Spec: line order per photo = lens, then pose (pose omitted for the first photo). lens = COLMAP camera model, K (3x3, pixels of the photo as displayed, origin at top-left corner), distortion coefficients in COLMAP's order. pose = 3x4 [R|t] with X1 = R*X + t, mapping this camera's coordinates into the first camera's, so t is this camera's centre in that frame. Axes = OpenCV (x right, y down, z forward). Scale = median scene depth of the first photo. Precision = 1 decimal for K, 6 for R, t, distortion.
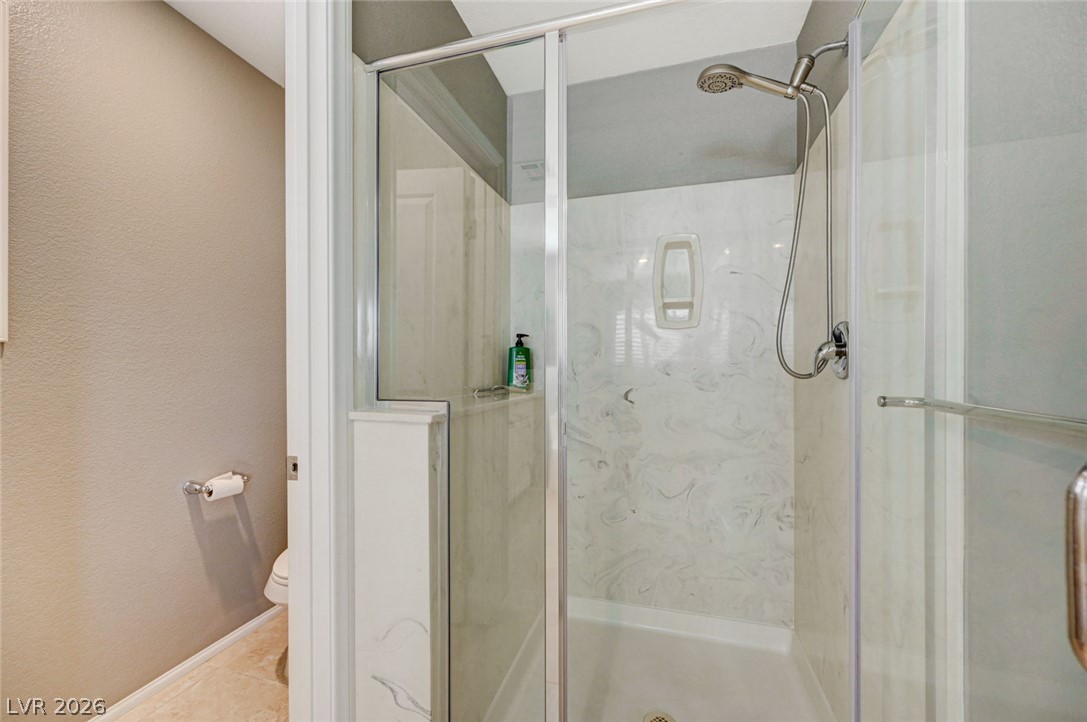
lens RADIAL K [[425.5, 0, 543.7], [0, 425.5, 364.9], [0, 0, 1]] dist [-0.003226, 0.000001]
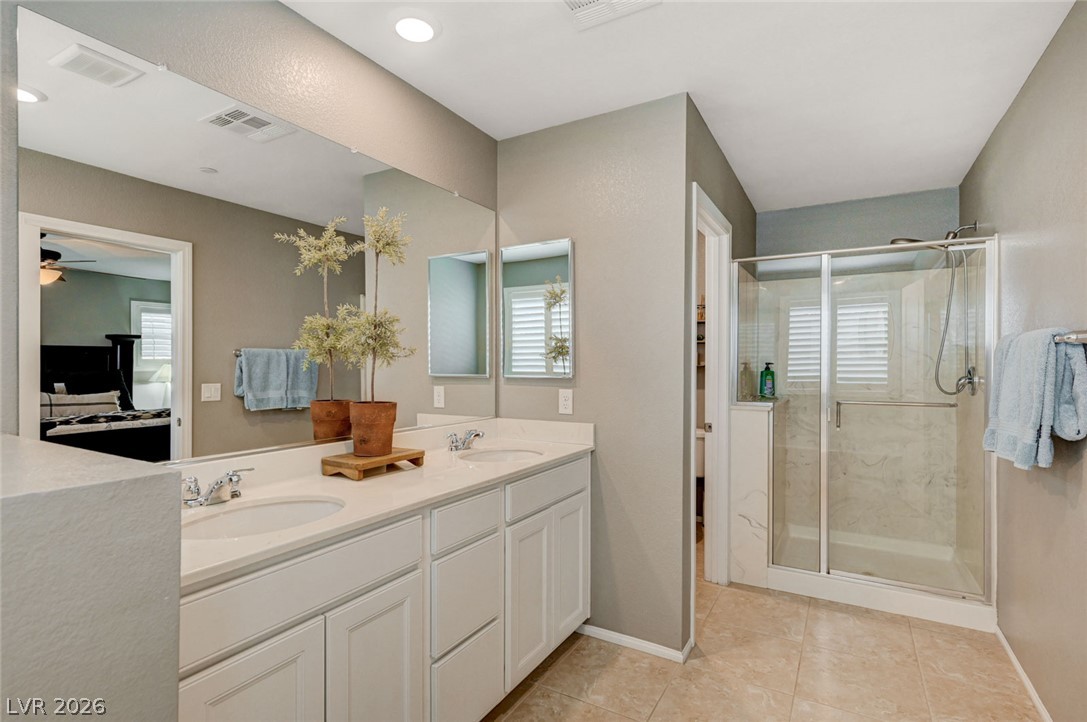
lens RADIAL K [[526.5, 0, 545.0], [0, 526.5, 361.3], [0, 0, 1]] dist [0.001526, 0.000617]
pose [[0.973843, 0.003775, -0.227189, -0.481921], [-0.003610, 0.999993, 0.001143, -0.086203], [0.227191, -0.000293, 0.973850, -1.310733]]
